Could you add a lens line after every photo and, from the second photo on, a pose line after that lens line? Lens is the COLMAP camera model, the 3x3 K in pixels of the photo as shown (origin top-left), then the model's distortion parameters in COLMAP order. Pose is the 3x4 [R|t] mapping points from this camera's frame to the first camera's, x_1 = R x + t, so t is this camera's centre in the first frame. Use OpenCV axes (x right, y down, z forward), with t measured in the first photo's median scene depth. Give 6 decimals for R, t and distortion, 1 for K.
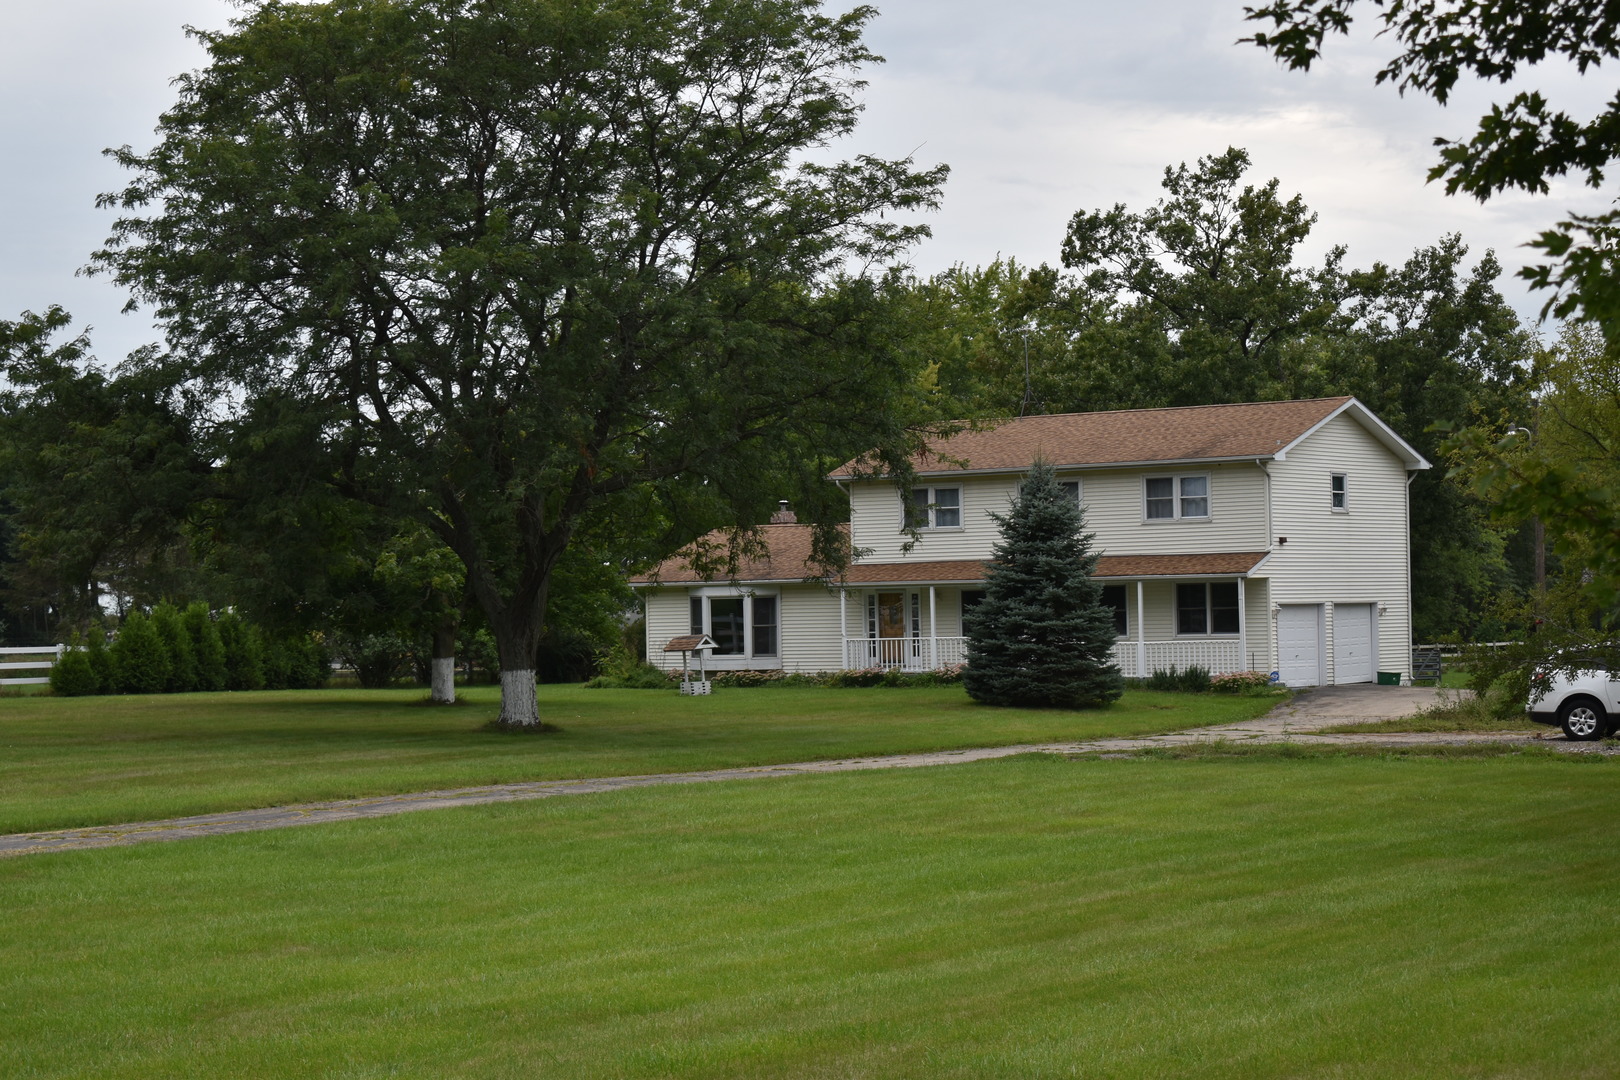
lens RADIAL K [[3669.4, 0, 807.3], [0, 3669.4, 540.5], [0, 0, 1]] dist [0.090530, 0.000000]
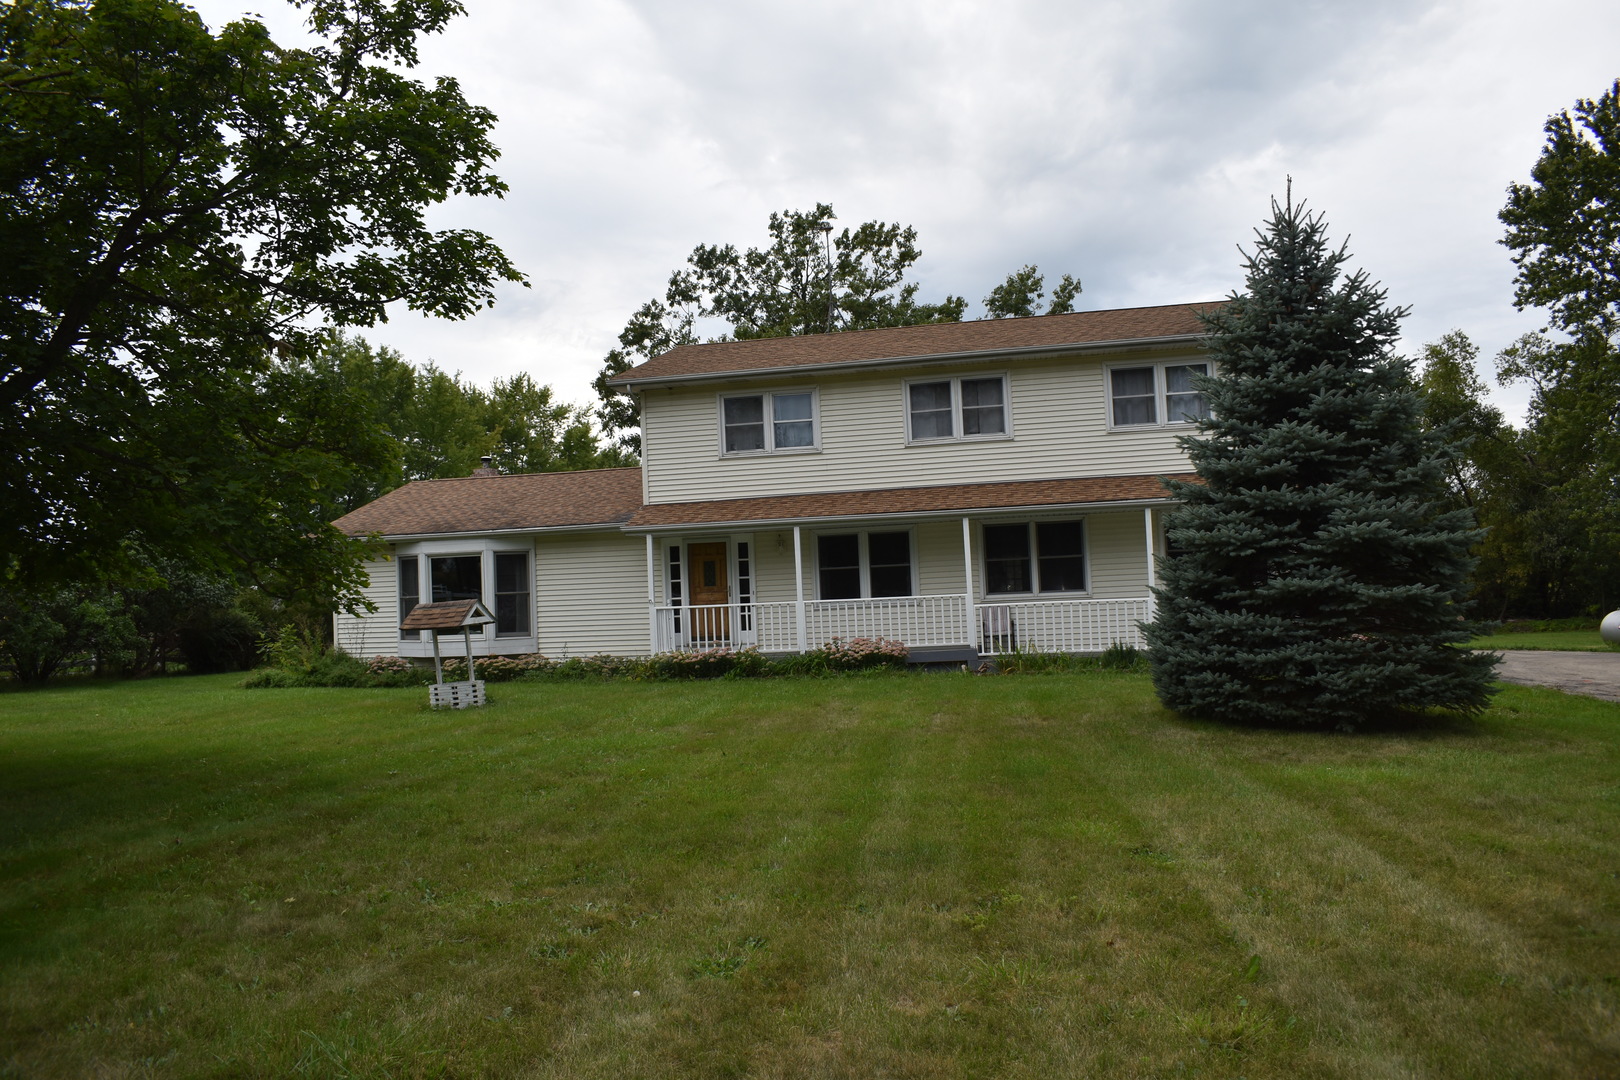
lens RADIAL K [[1250.2, 0, 808.6], [0, 1250.2, 538.4], [0, 0, 1]] dist [-0.092804, -0.008445]
pose [[0.929531, -0.000792, 0.368743, -0.047135], [0.015538, 0.999194, -0.037021, 0.022274], [-0.368417, 0.040142, 0.928794, 0.746139]]
